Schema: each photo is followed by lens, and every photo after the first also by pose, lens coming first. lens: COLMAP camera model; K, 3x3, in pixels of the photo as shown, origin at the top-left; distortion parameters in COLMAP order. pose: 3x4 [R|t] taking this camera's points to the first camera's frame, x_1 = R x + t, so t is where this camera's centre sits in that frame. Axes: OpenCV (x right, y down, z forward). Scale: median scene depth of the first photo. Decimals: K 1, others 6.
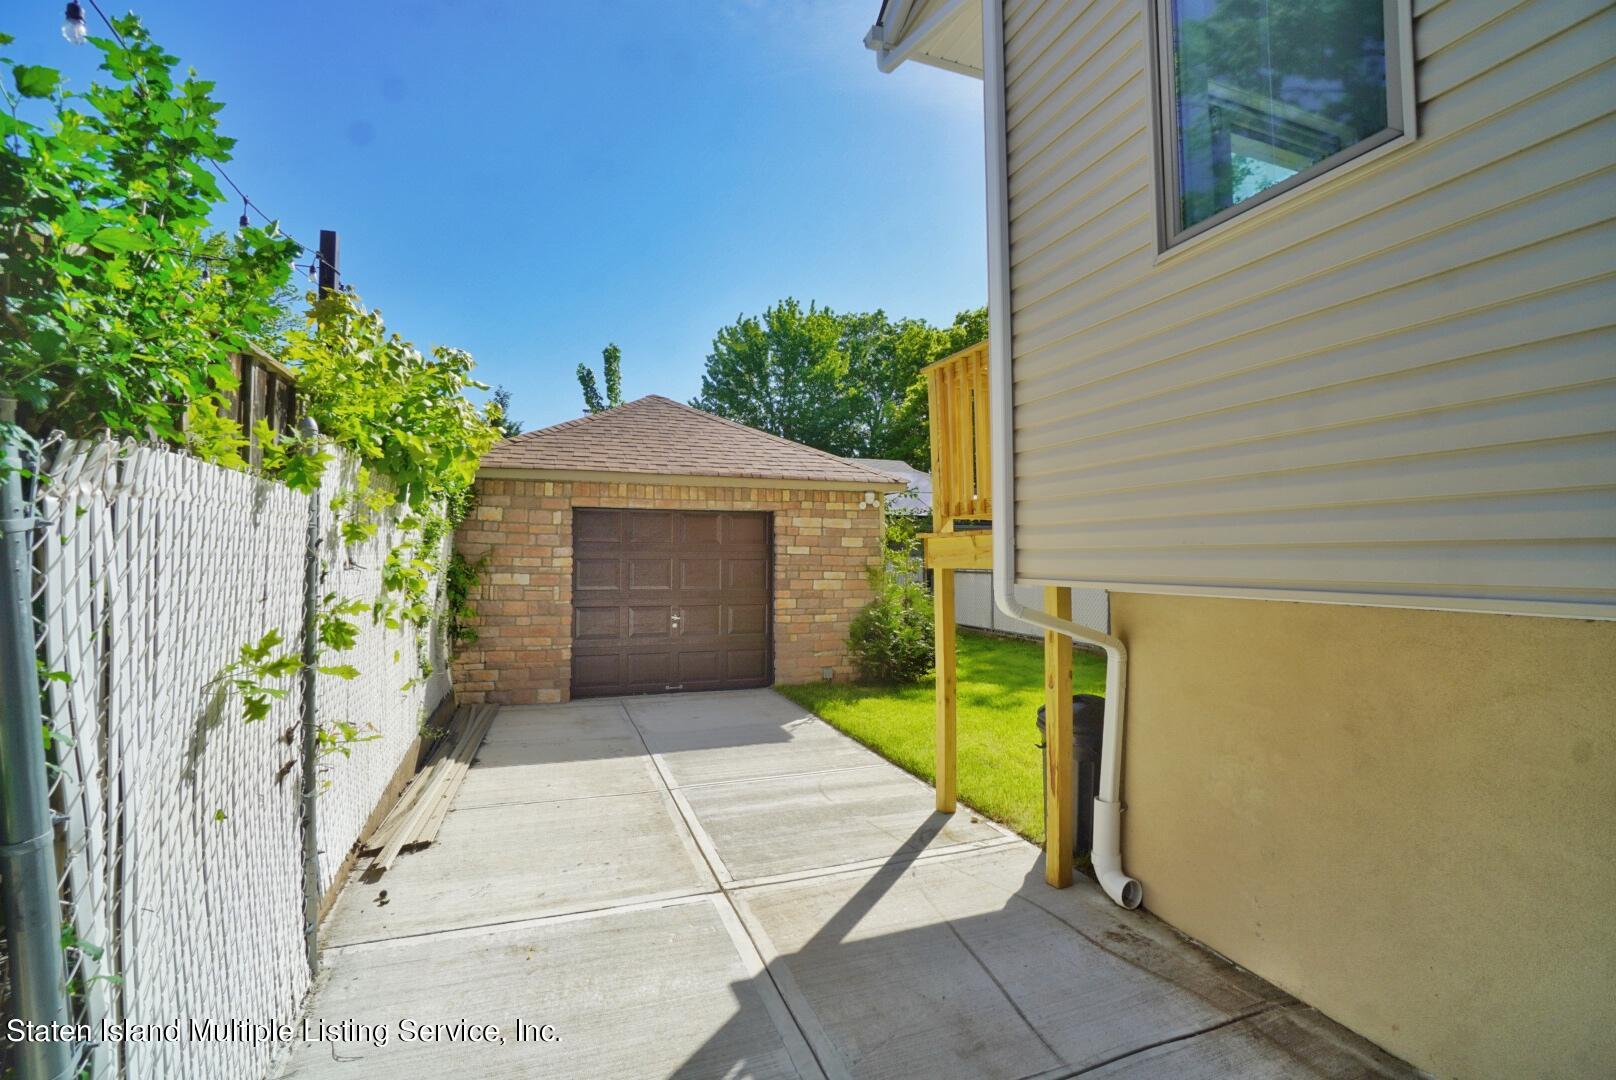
lens RADIAL K [[712.7, 0, 796.3], [0, 712.7, 538.1], [0, 0, 1]] dist [-0.063265, 0.024061]
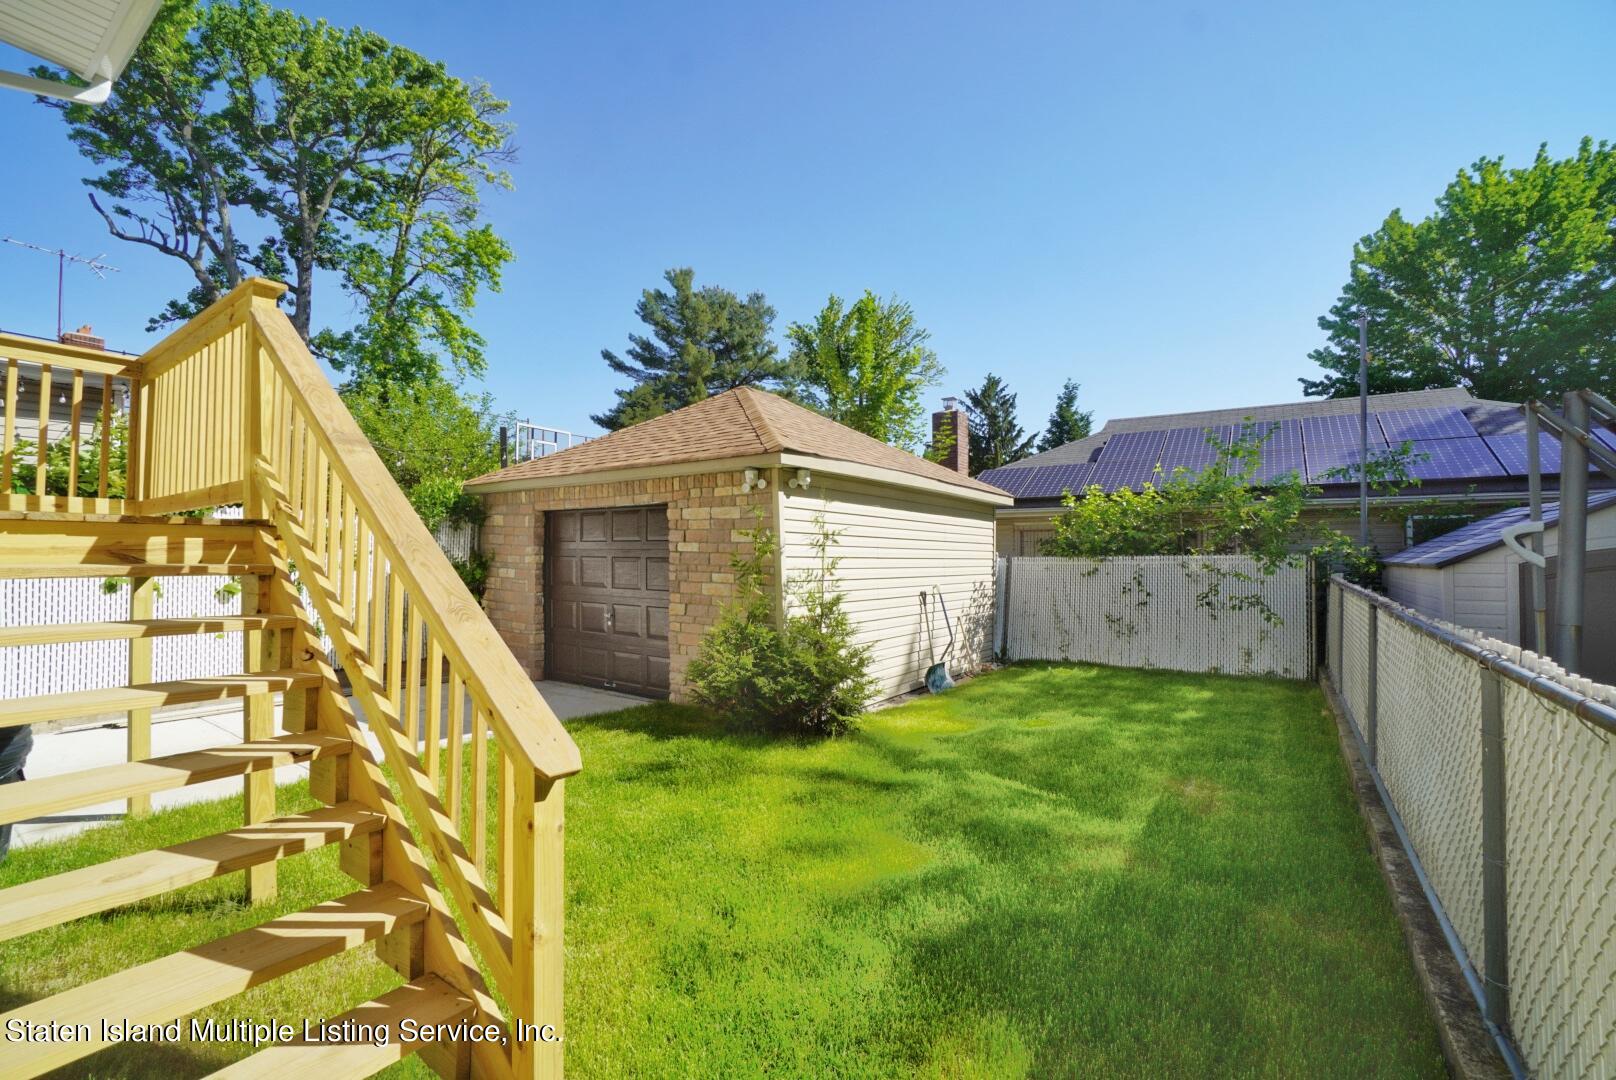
lens RADIAL K [[712.7, 0, 796.3], [0, 712.7, 538.1], [0, 0, 1]] dist [-0.063265, 0.024061]
pose [[0.565613, -0.019134, -0.824448, 0.769742], [0.021125, 0.999739, -0.008710, 0.016403], [0.824400, -0.012490, 0.565870, 0.622625]]
